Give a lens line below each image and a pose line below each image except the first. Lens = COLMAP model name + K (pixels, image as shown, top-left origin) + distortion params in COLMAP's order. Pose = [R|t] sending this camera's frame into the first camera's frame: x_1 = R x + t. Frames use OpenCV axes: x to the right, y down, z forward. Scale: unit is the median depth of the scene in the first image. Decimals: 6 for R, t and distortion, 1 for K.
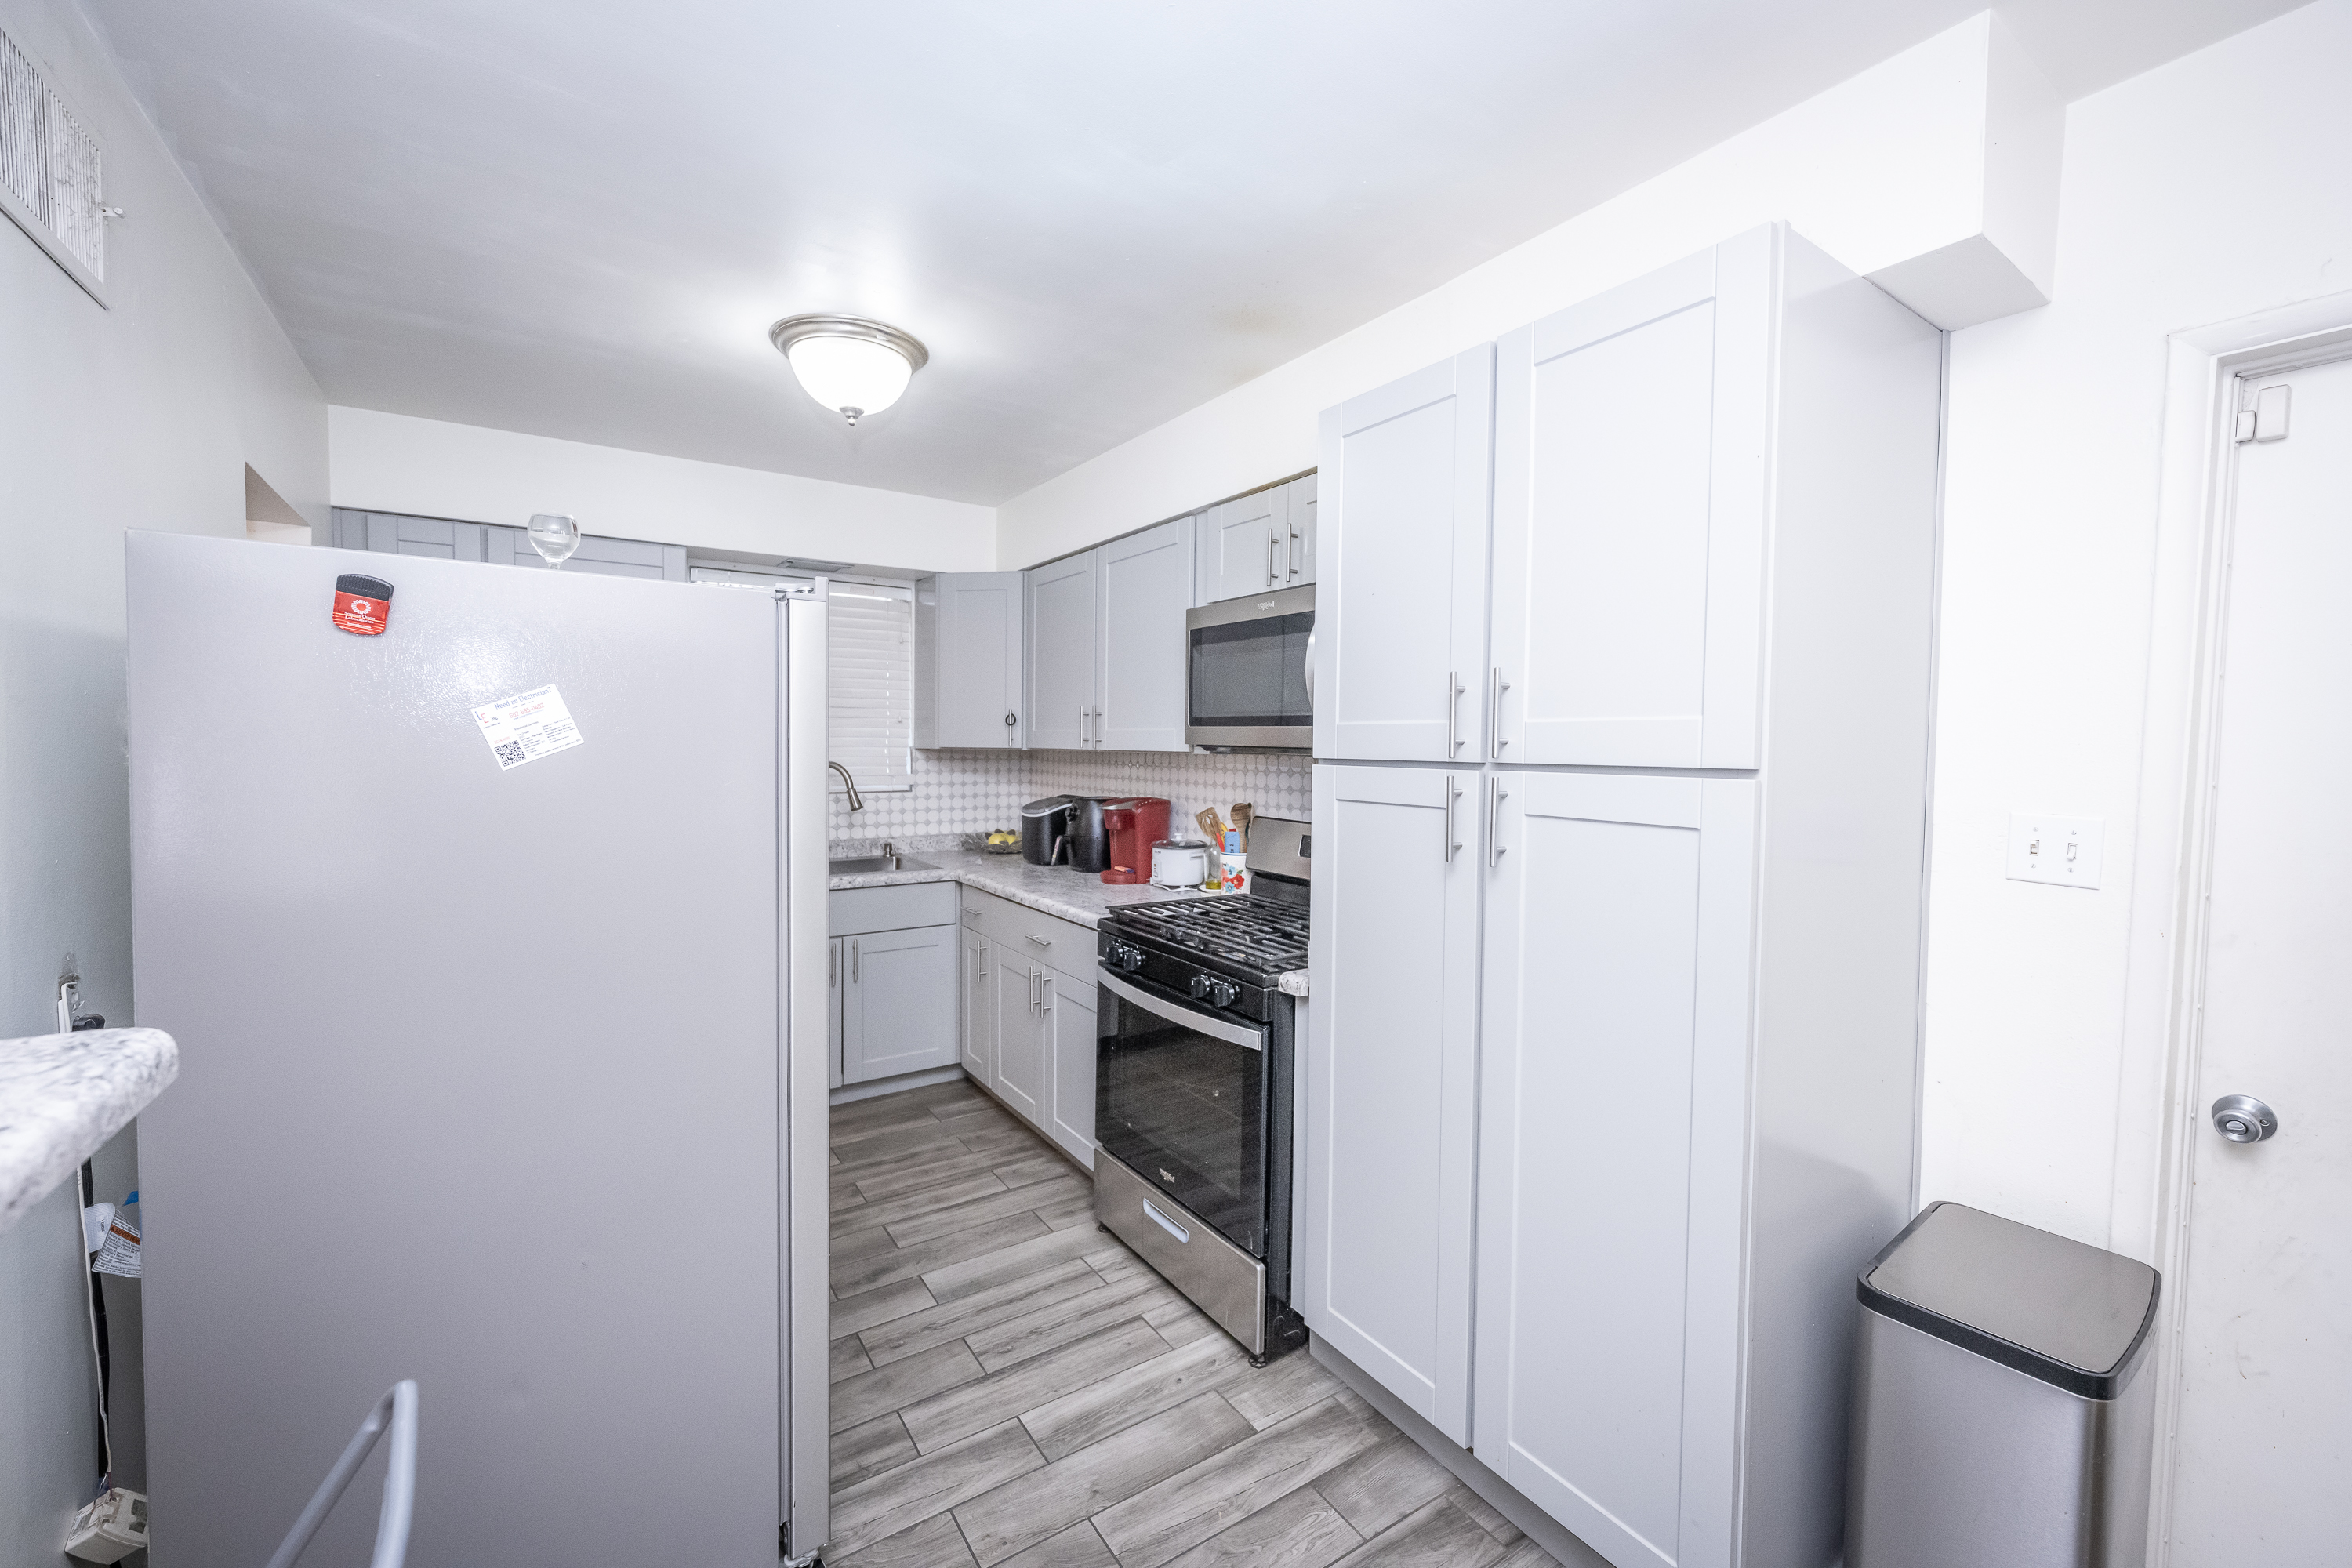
lens RADIAL K [[935.2, 0, 1177.0], [0, 935.2, 774.4], [0, 0, 1]] dist [-0.001421, 0.000178]
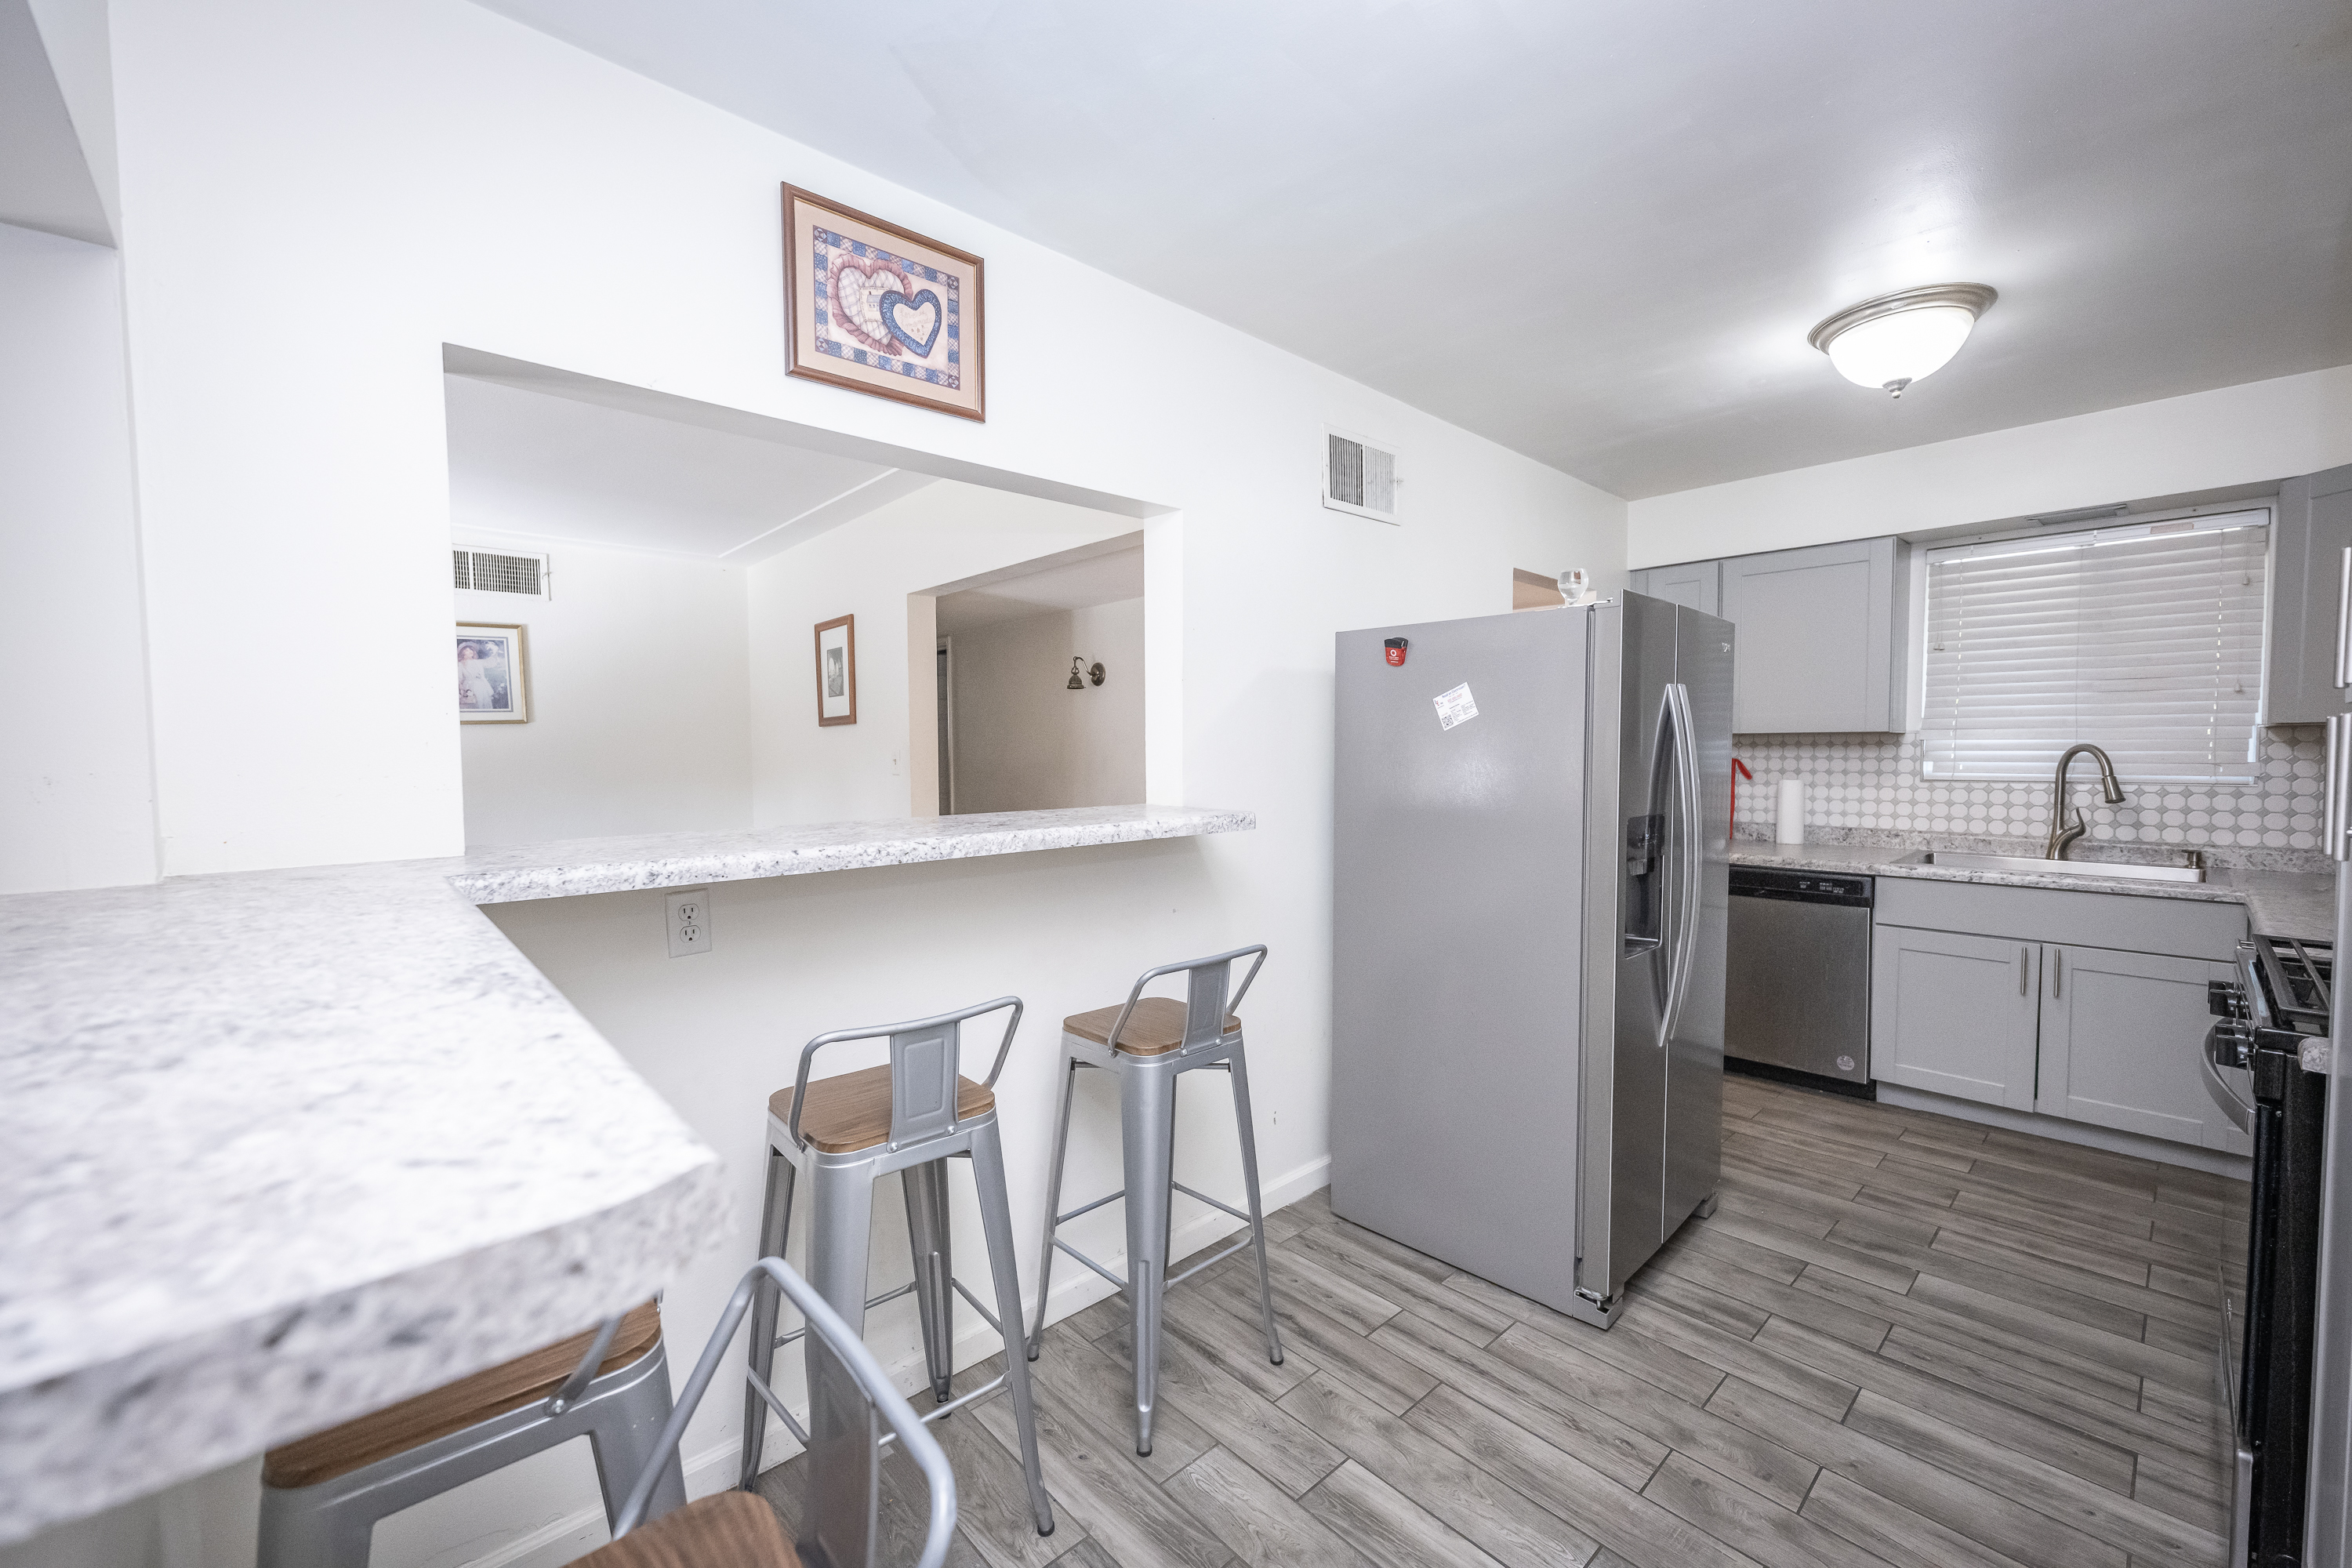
lens RADIAL K [[935.2, 0, 1182.4], [0, 935.2, 784.6], [0, 0, 1]] dist [-0.001421, 0.000178]
pose [[0.154004, 0.030661, -0.987594, 0.427619], [-0.026242, 0.999293, 0.026932, 0.026983], [0.987722, 0.021769, 0.154700, 0.079233]]
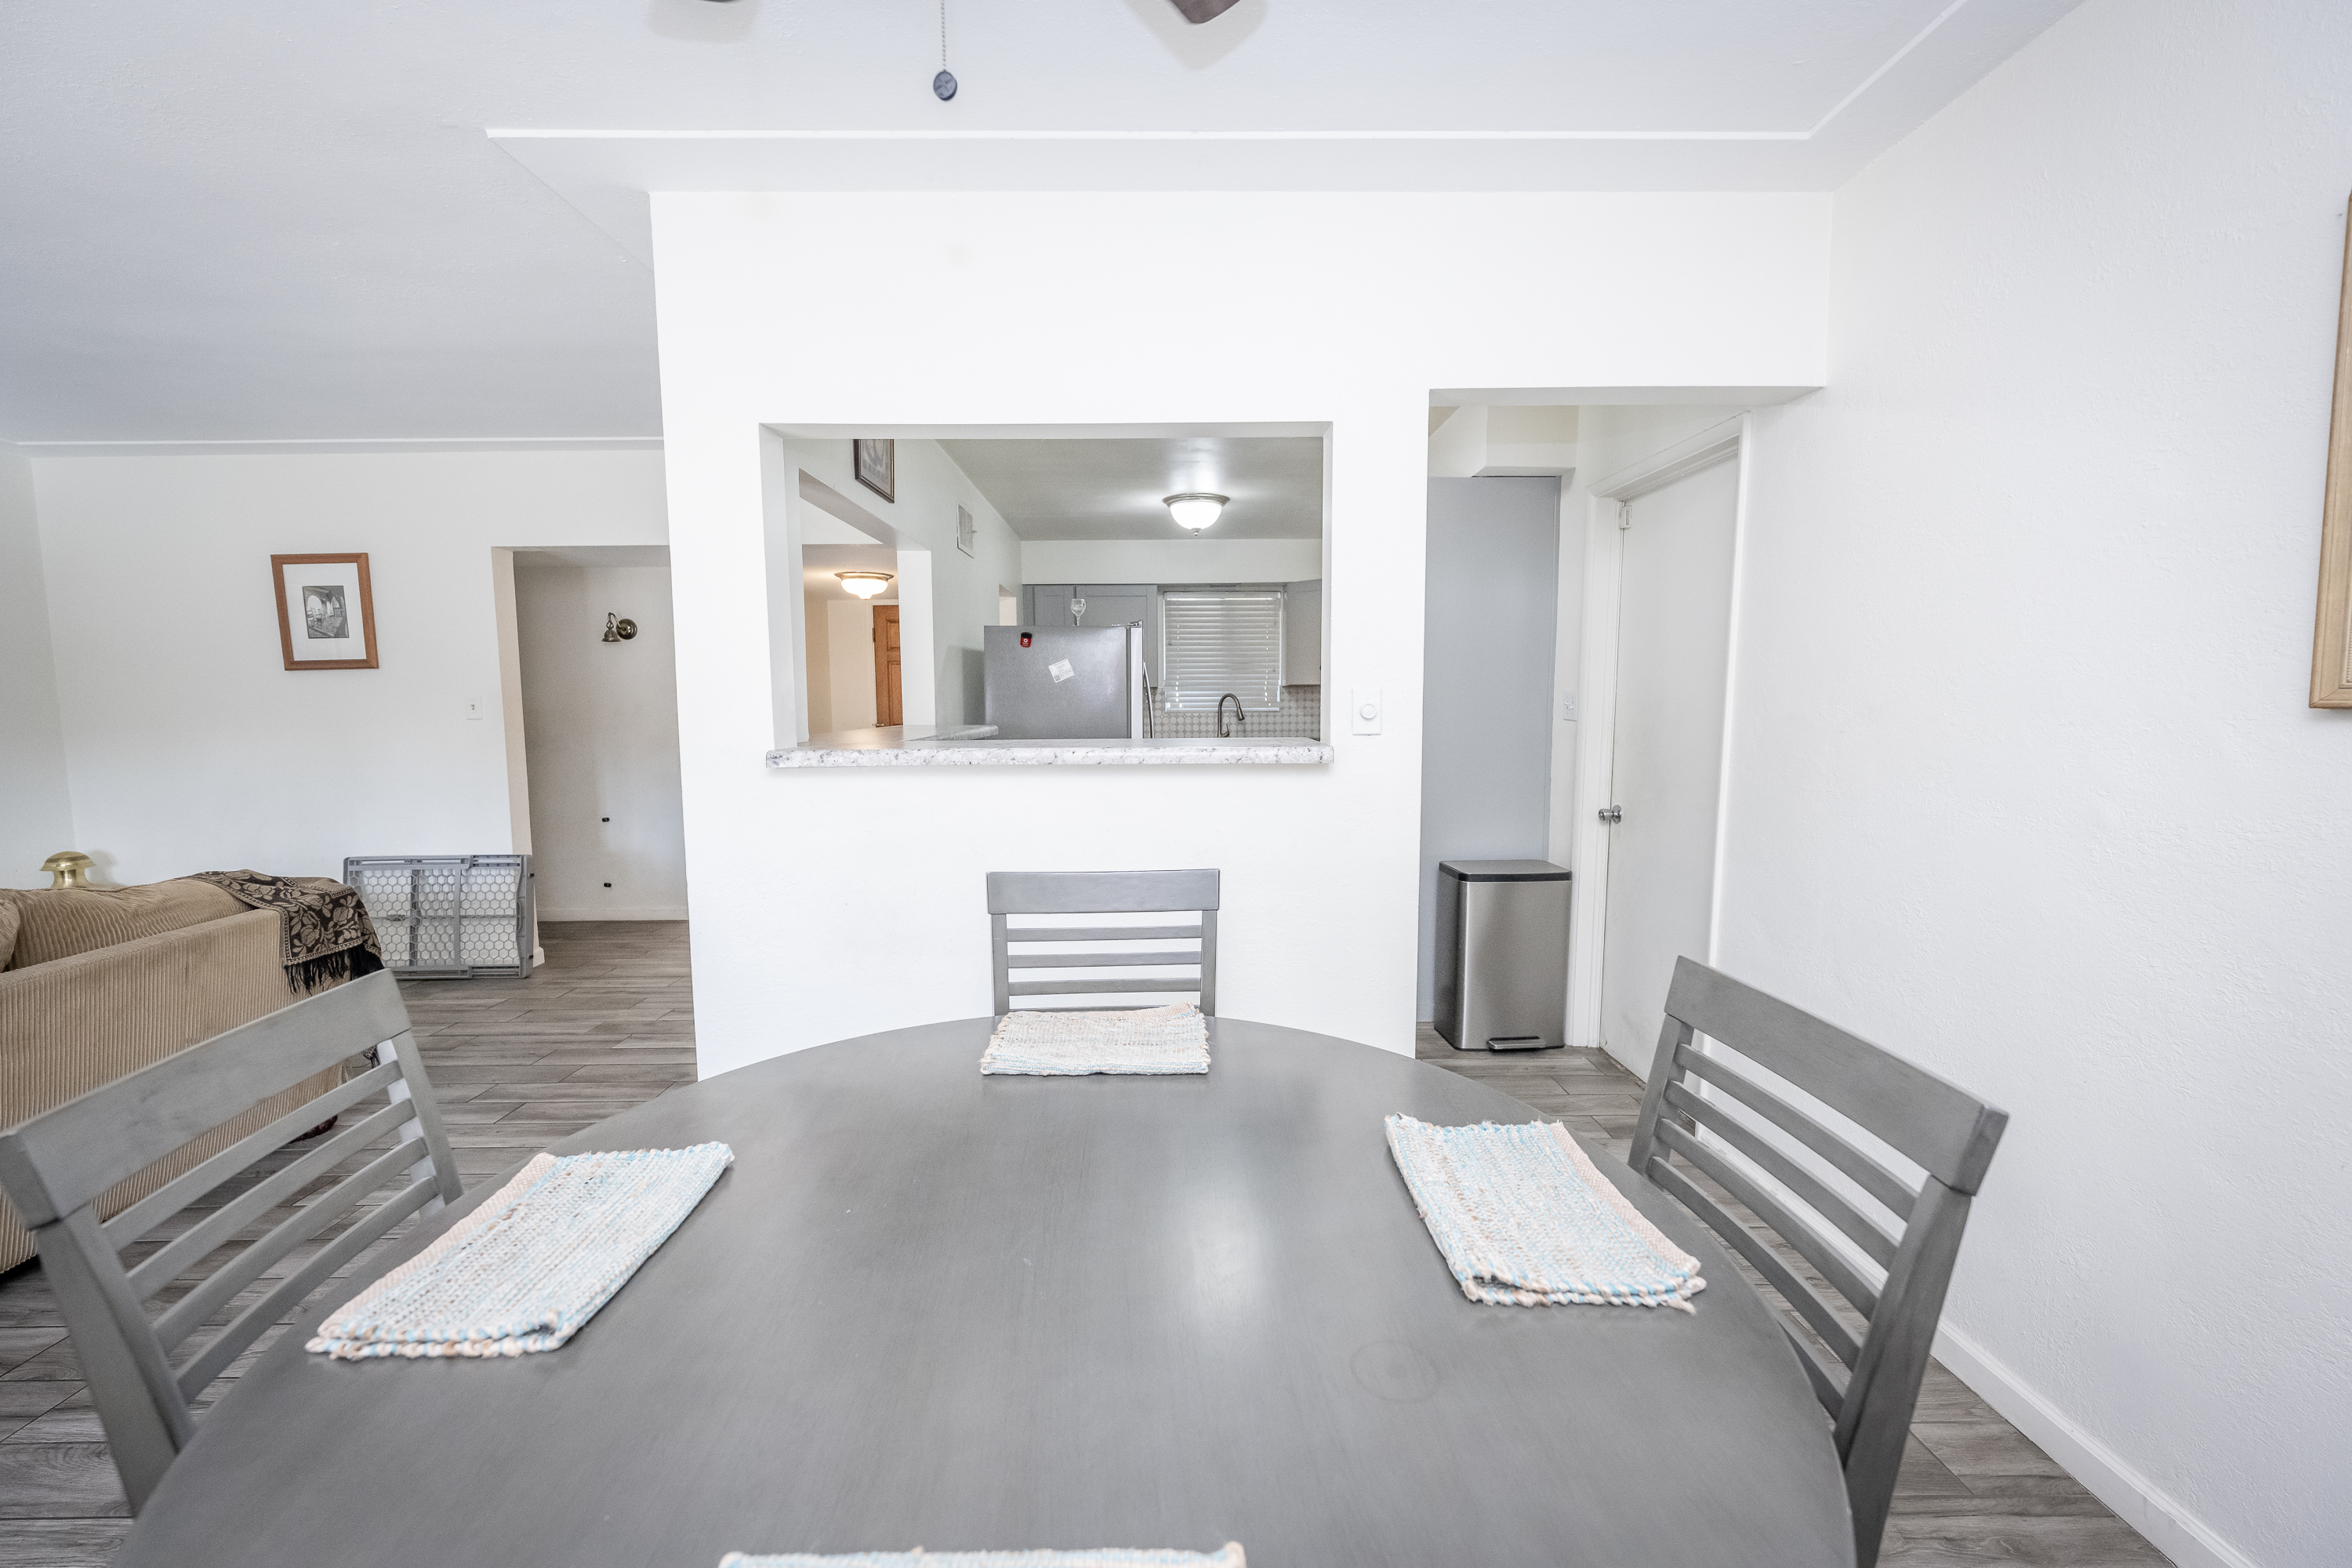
lens RADIAL K [[935.2, 0, 1170.5], [0, 935.2, 785.2], [0, 0, 1]] dist [-0.001421, 0.000178]
pose [[0.833463, 0.036958, -0.551339, 0.679420], [-0.004903, 0.998216, 0.059501, 0.070547], [0.552554, -0.046889, 0.832157, -0.729901]]
